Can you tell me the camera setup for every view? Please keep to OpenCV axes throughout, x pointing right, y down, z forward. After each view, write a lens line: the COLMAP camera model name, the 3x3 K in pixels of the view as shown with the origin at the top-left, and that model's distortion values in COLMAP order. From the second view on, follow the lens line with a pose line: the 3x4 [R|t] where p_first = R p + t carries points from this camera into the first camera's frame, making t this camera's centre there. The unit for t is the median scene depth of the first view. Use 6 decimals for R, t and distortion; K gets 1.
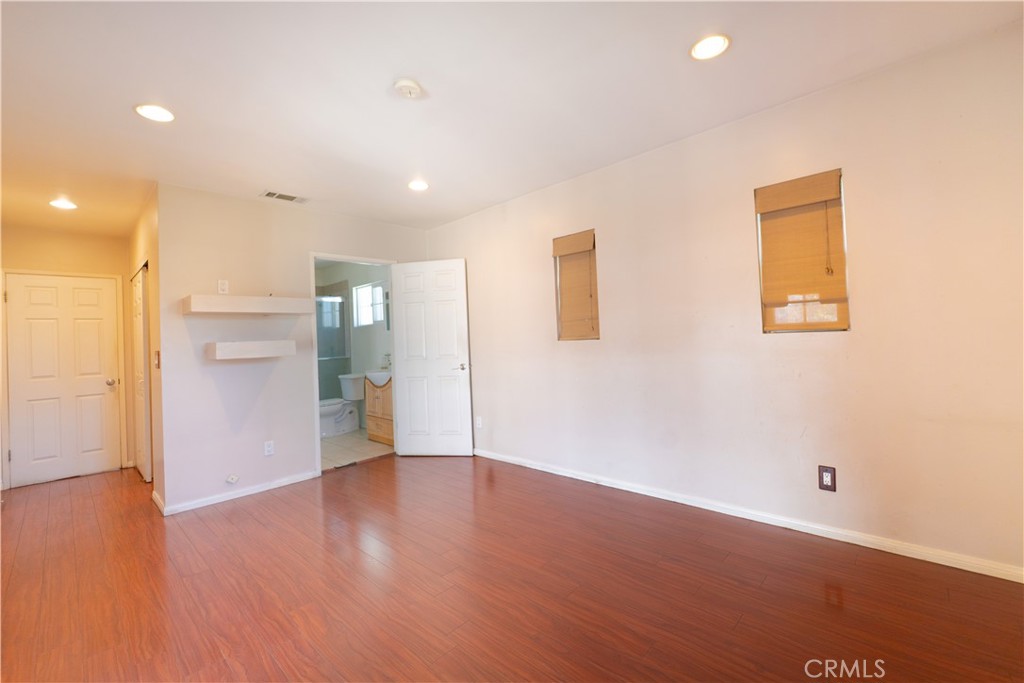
lens RADIAL K [[412.1, 0, 513.8], [0, 412.1, 333.9], [0, 0, 1]] dist [0.003309, -0.001032]
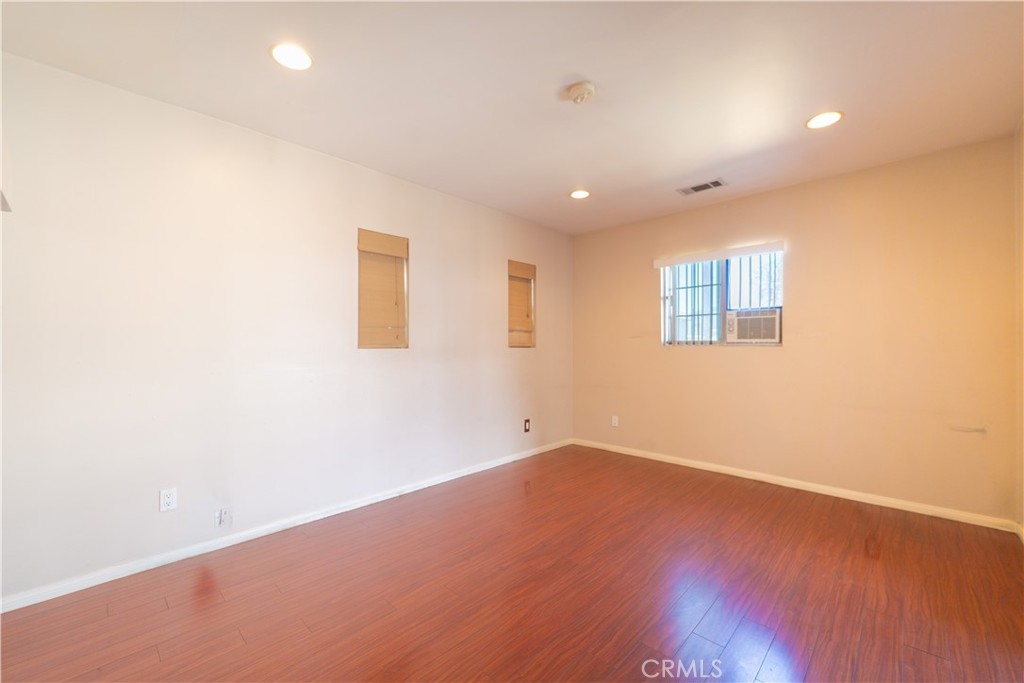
lens RADIAL K [[412.1, 0, 506.4], [0, 412.1, 341.5], [0, 0, 1]] dist [0.003309, -0.001032]
pose [[0.025293, 0.049773, 0.998440, -0.784373], [-0.013374, 0.998687, -0.049447, 0.042503], [-0.999591, -0.012103, 0.025926, 0.722045]]
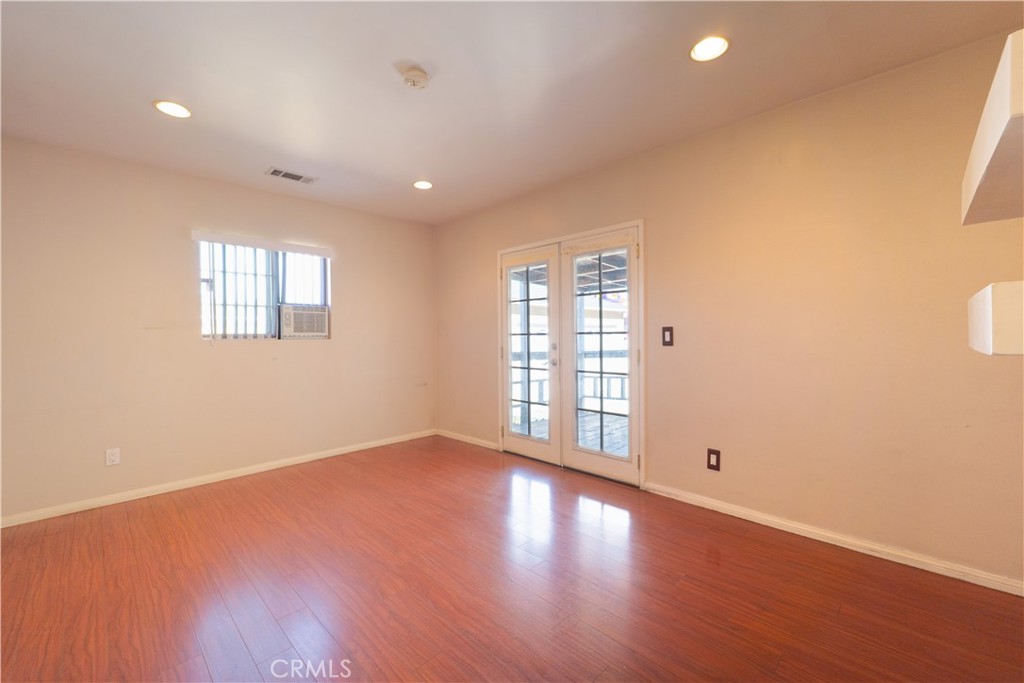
lens RADIAL K [[412.1, 0, 511.0], [0, 412.1, 342.7], [0, 0, 1]] dist [0.003309, -0.001032]
pose [[-0.998595, 0.050485, 0.016098, -0.294406], [0.050544, 0.998716, 0.003294, 0.028277], [-0.015911, 0.004103, -0.999865, 1.255974]]
